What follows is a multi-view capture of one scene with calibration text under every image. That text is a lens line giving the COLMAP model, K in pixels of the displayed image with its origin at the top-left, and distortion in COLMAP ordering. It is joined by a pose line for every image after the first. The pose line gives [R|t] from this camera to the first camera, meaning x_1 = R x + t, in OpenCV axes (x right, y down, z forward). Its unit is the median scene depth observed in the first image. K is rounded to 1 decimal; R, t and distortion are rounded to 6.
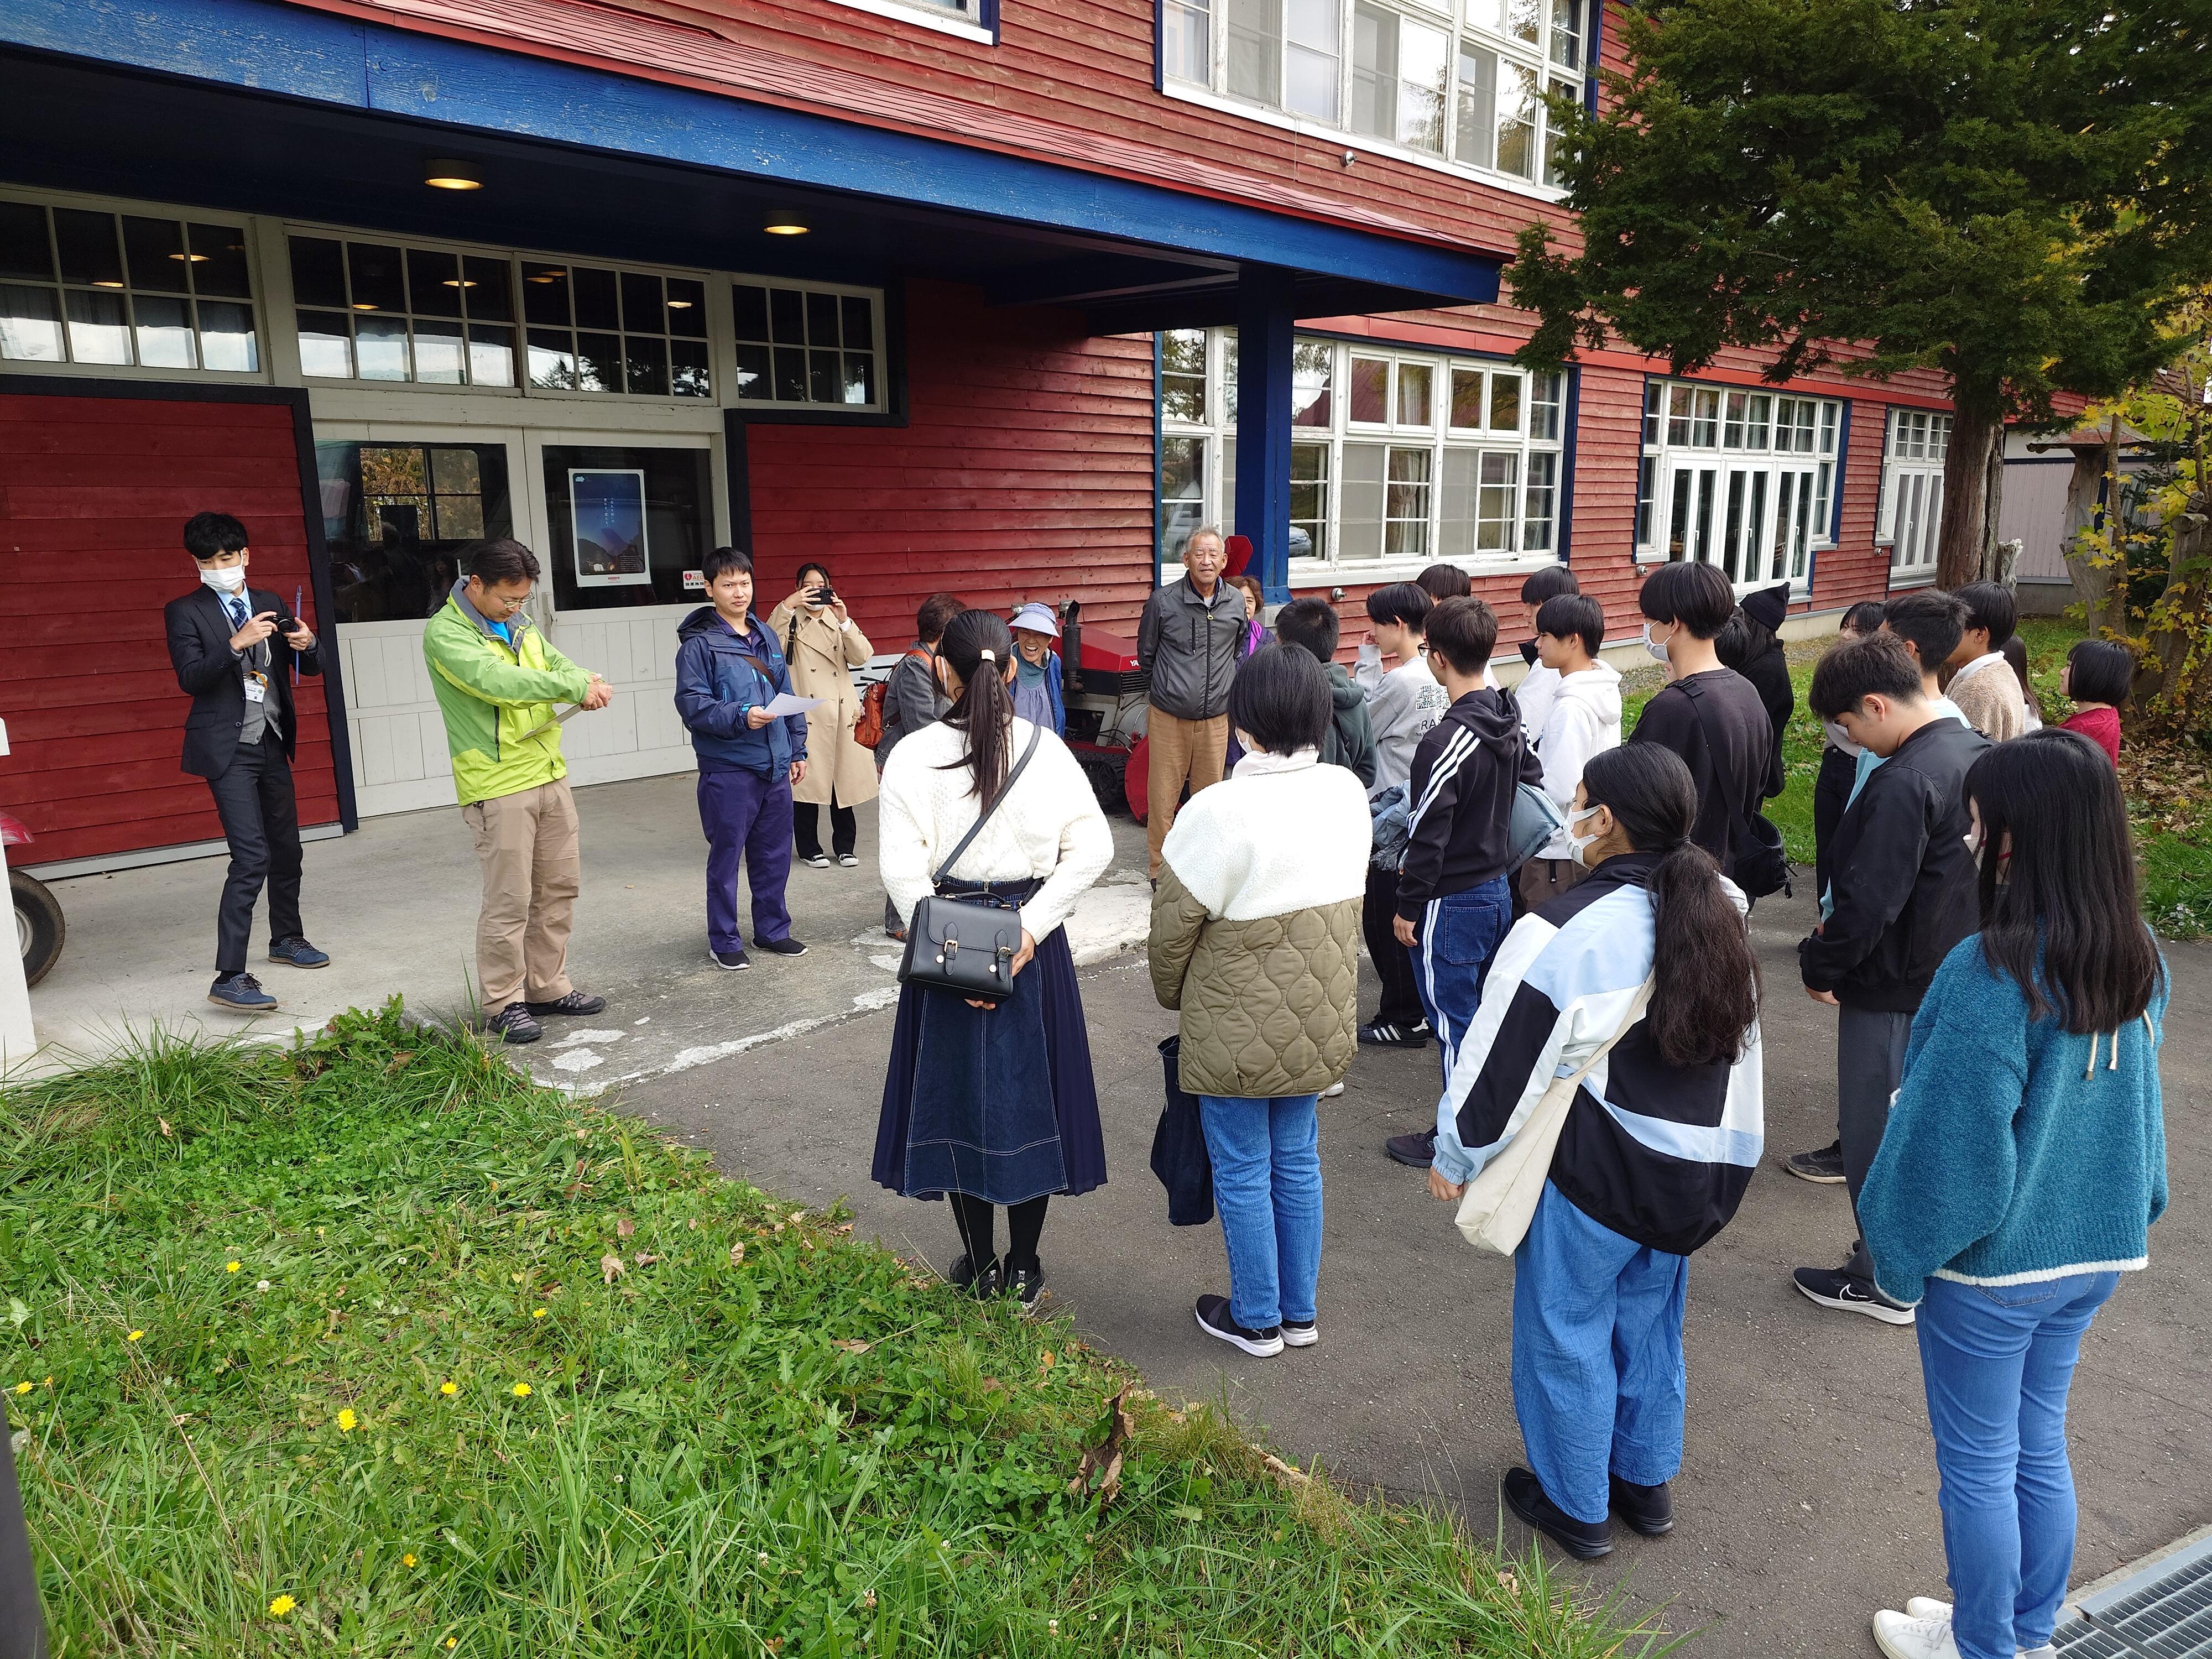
lens RADIAL K [[1528.1, 0, 1111.0], [0, 1528.1, 830.5], [0, 0, 1]] dist [0.003704, -0.002706]
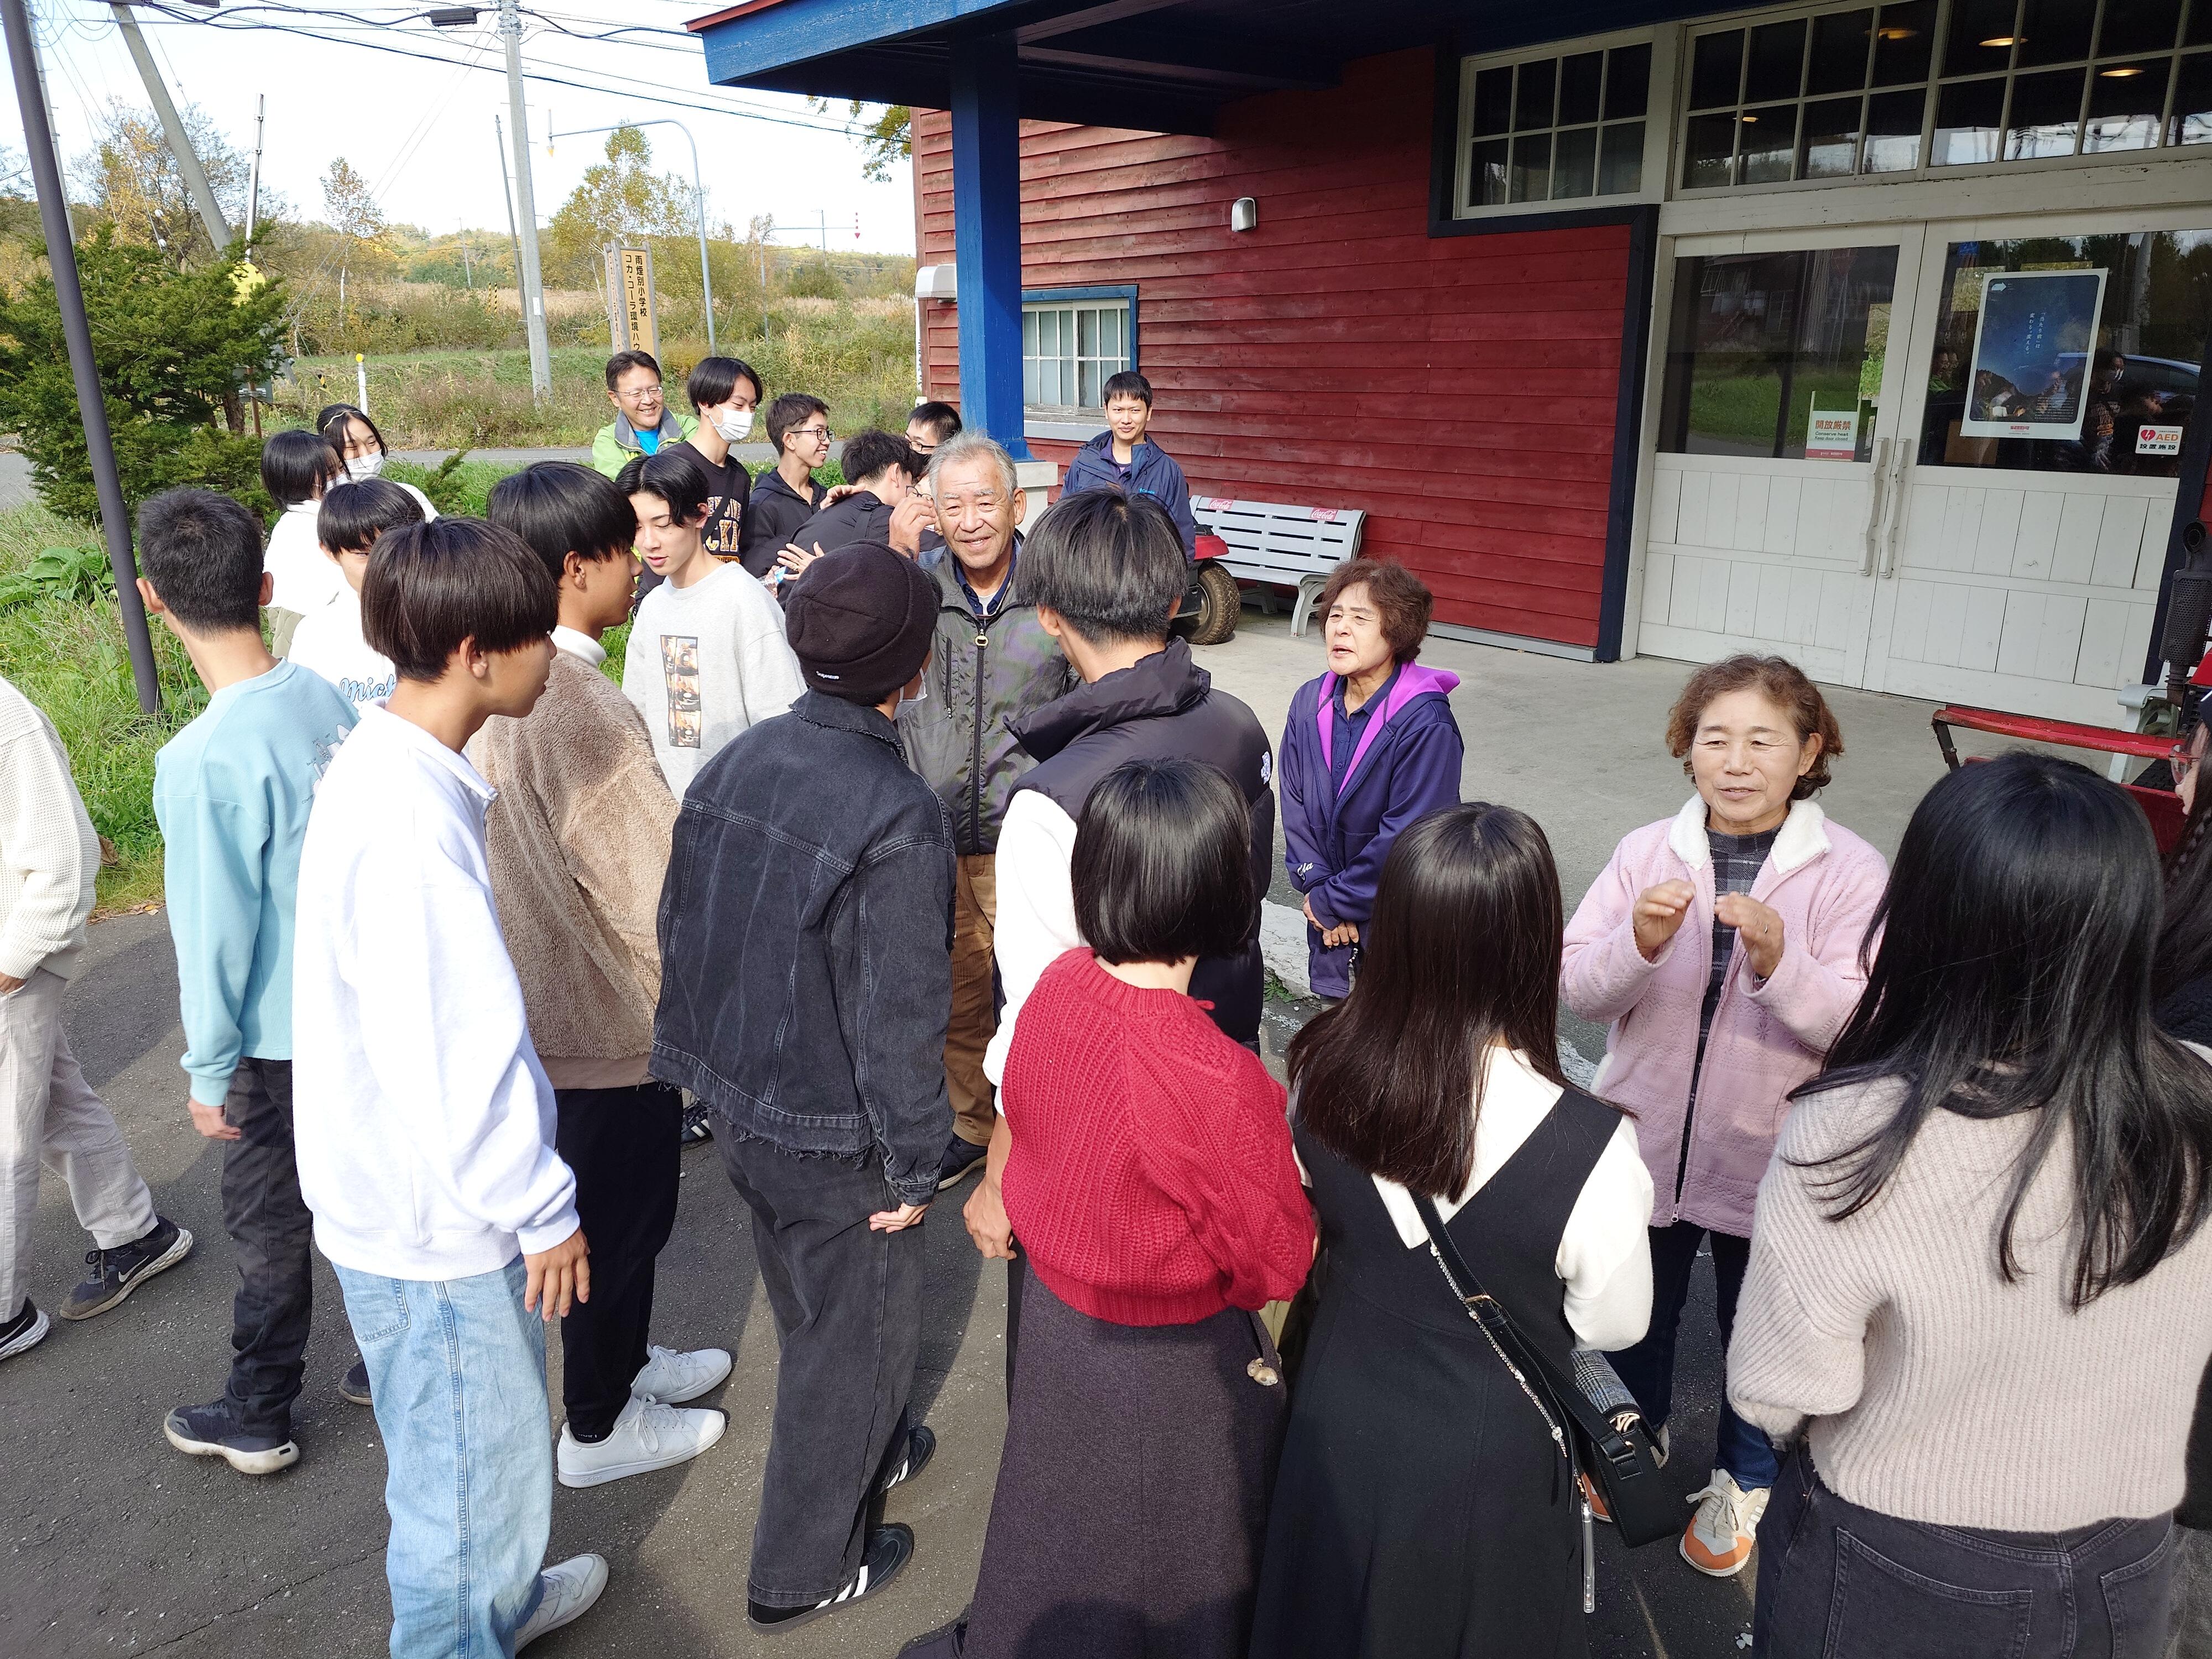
lens RADIAL K [[1528.1, 0, 1108.7], [0, 1528.1, 826.4], [0, 0, 1]] dist [0.003704, -0.002706]
pose [[-0.122434, 0.304400, -0.944643, 0.466226], [-0.197991, 0.925181, 0.323790, -0.141732], [0.972527, 0.226674, -0.053005, 0.673819]]
